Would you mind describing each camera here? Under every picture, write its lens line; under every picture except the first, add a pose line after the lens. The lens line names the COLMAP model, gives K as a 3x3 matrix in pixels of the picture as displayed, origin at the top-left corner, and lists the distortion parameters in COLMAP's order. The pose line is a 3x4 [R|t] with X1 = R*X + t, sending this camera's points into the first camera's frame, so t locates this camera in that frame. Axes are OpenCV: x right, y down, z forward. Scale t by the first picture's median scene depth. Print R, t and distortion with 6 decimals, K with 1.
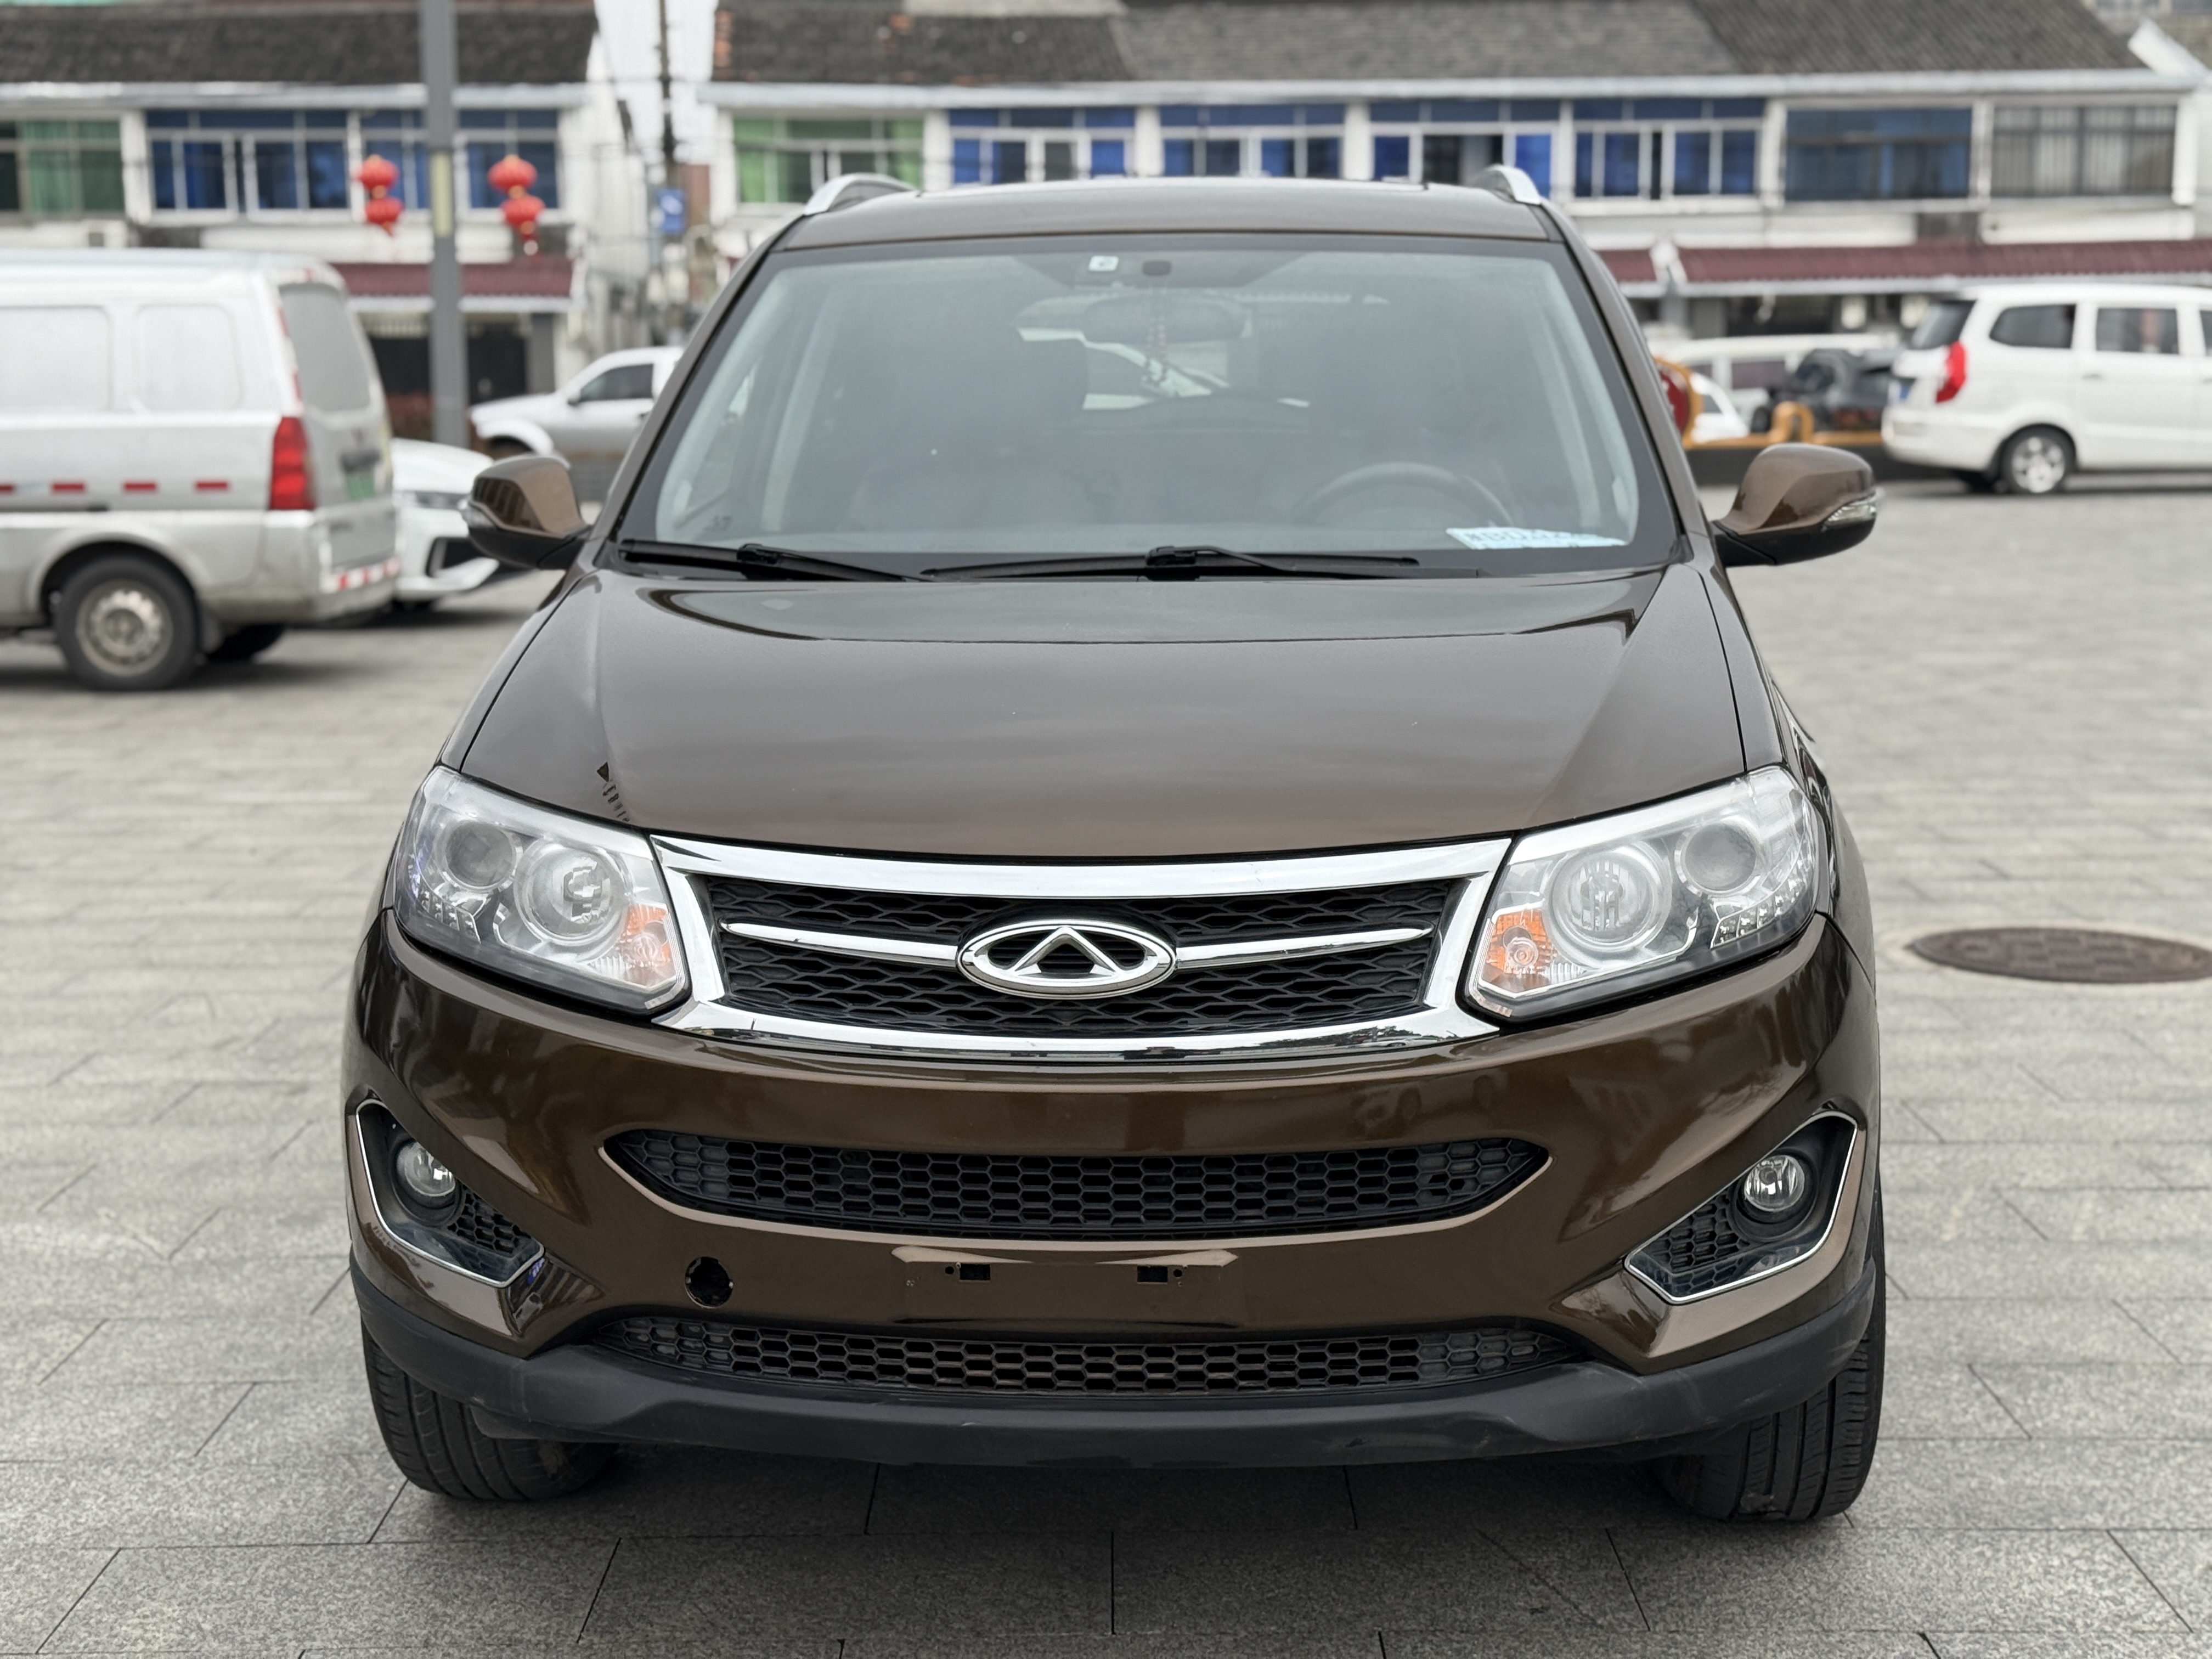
lens RADIAL K [[3135.8, 0, 1108.7], [0, 3135.8, 821.3], [0, 0, 1]] dist [0.127261, 0.000000]
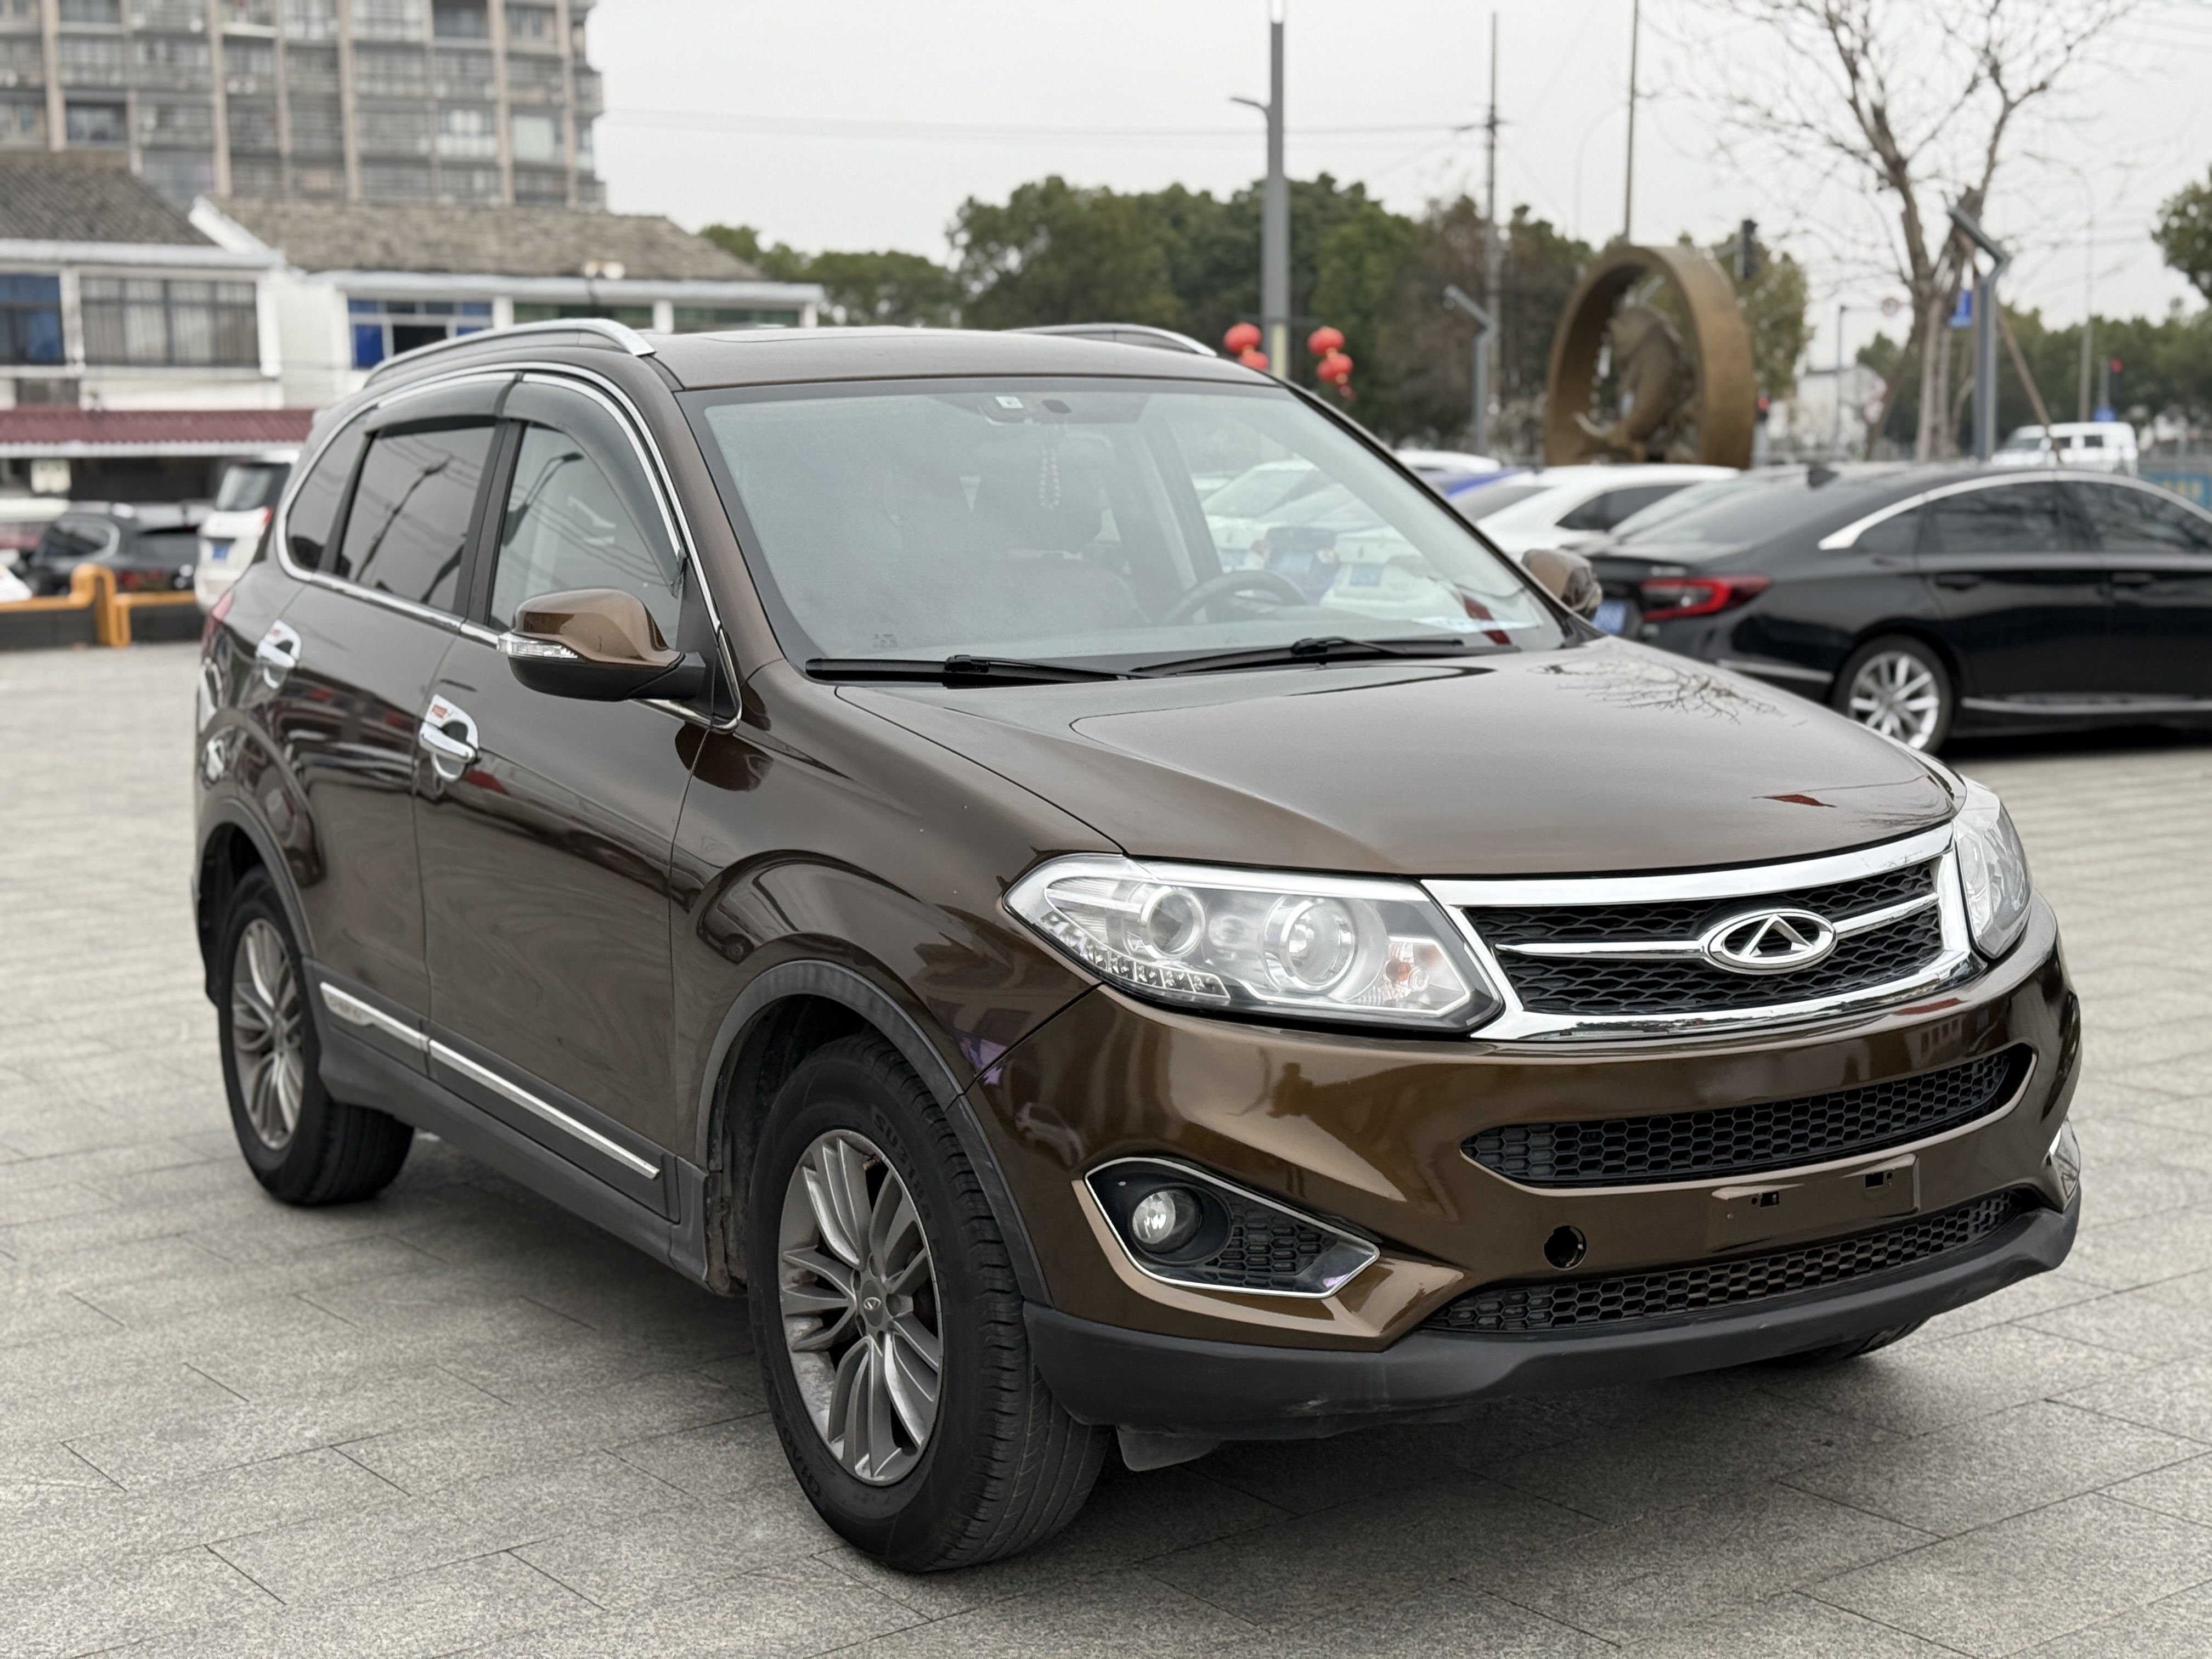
lens RADIAL K [[3135.8, 0, 1107.4], [0, 3135.8, 825.0], [0, 0, 1]] dist [0.127261, 0.000000]
pose [[0.809288, -0.078141, 0.582192, -0.897701], [0.107730, 0.994046, -0.016334, -0.009309], [-0.577449, 0.075938, 0.812888, 0.124694]]
